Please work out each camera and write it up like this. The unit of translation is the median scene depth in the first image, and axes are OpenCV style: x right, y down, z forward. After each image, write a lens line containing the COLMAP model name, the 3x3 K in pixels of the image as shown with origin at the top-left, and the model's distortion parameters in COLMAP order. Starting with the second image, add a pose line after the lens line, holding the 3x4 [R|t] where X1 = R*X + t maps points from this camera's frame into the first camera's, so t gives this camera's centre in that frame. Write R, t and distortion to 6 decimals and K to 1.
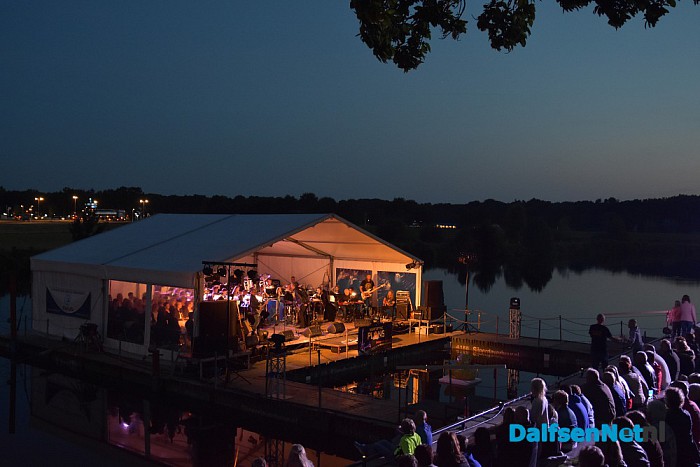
lens RADIAL K [[739.2, 0, 350.0], [0, 739.2, 233.5], [0, 0, 1]] dist [-0.109991, 0.006813]
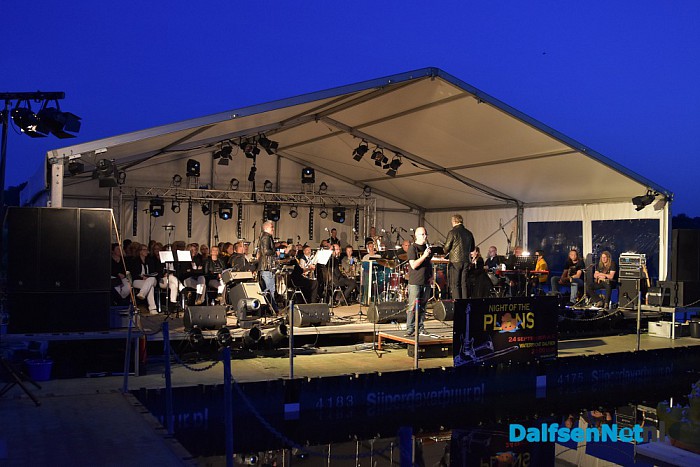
lens RADIAL K [[721.4, 0, 350.0], [0, 721.4, 233.5], [0, 0, 1]] dist [-0.084619, 0.003191]
pose [[0.902100, -0.008127, -0.431451, 0.112654], [-0.005392, 0.999532, -0.030102, 0.083799], [0.431494, 0.029481, 0.901634, 0.491570]]
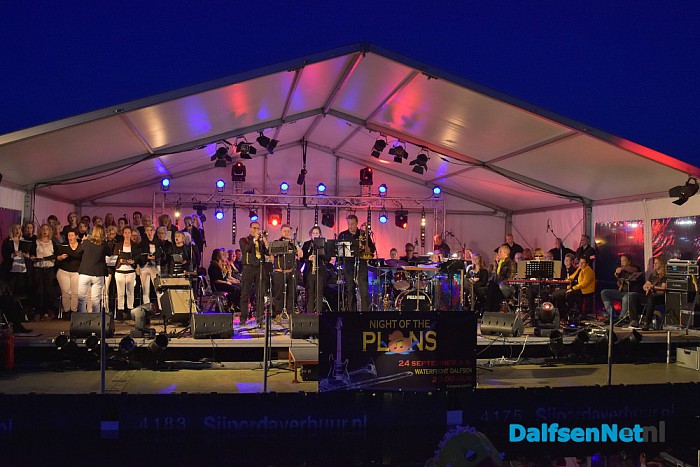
lens RADIAL K [[739.2, 0, 350.0], [0, 739.2, 233.5], [0, 0, 1]] dist [-0.109991, 0.006813]
pose [[0.727069, -0.022429, -0.686198, 0.220236], [-0.008863, 0.999076, -0.042047, 0.085615], [0.686507, 0.036653, 0.726199, 0.616630]]
